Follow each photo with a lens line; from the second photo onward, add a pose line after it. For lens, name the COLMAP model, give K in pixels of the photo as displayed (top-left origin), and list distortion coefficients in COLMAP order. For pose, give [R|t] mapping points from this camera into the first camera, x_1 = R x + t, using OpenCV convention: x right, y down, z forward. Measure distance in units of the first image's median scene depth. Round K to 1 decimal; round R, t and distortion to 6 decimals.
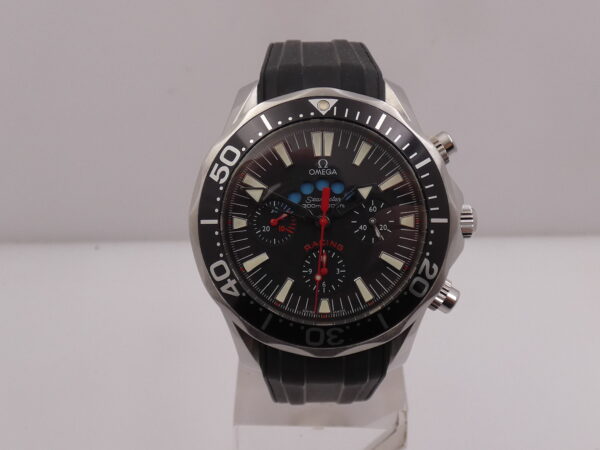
lens RADIAL K [[756.8, 0, 300.2], [0, 756.8, 224.9], [0, 0, 1]] dist [0.011092, 0.000000]
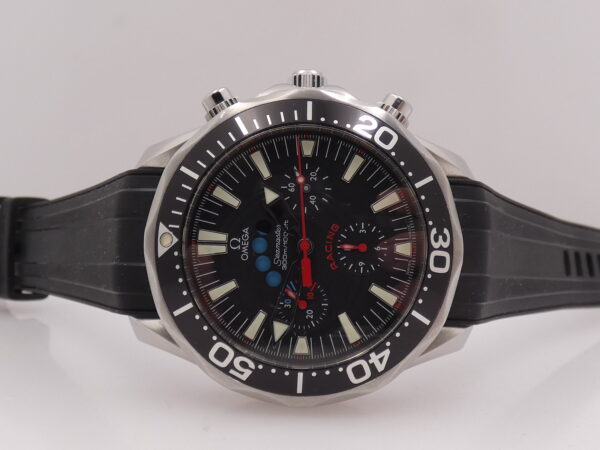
lens RADIAL K [[756.8, 0, 300.7], [0, 756.8, 221.7], [0, 0, 1]] dist [0.011092, 0.000000]
pose [[0.041386, -0.996616, 0.071021, -0.002622], [0.997258, 0.045568, 0.058316, -0.059293], [-0.061355, 0.068413, 0.995769, 0.156380]]
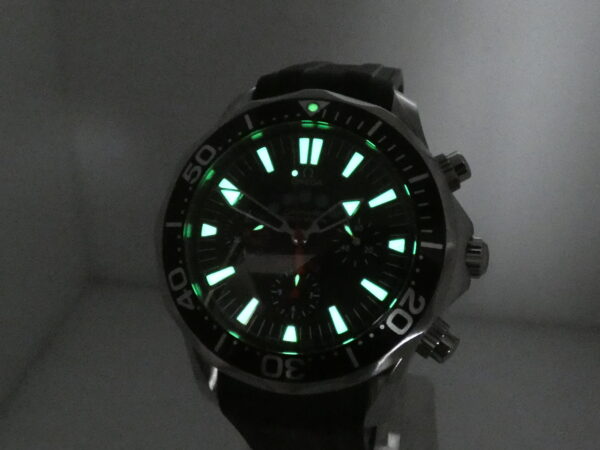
lens RADIAL K [[756.8, 0, 300.7], [0, 756.8, 231.1], [0, 0, 1]] dist [0.011092, 0.000000]
pose [[0.976609, 0.083994, -0.197938, 0.204882], [-0.110043, 0.986100, -0.124492, 0.098667], [0.184730, 0.143361, 0.972277, 0.149776]]
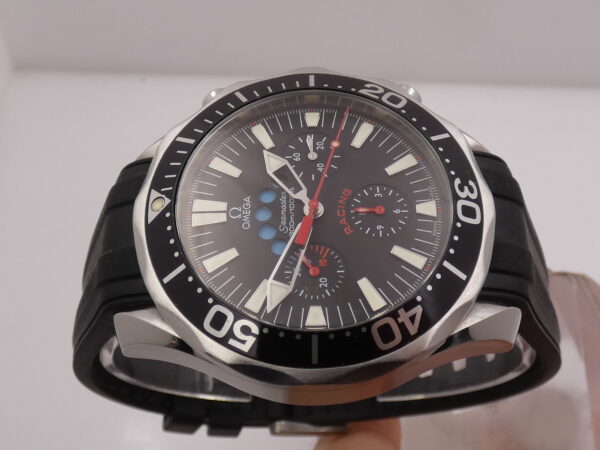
lens RADIAL K [[756.8, 0, 304.2], [0, 756.8, 224.5], [0, 0, 1]] dist [0.011092, 0.000000]
pose [[0.001606, -0.881445, 0.472285, -0.337799], [0.999879, 0.008720, 0.012875, -0.022936], [-0.015467, 0.472207, 0.881352, 0.349132]]
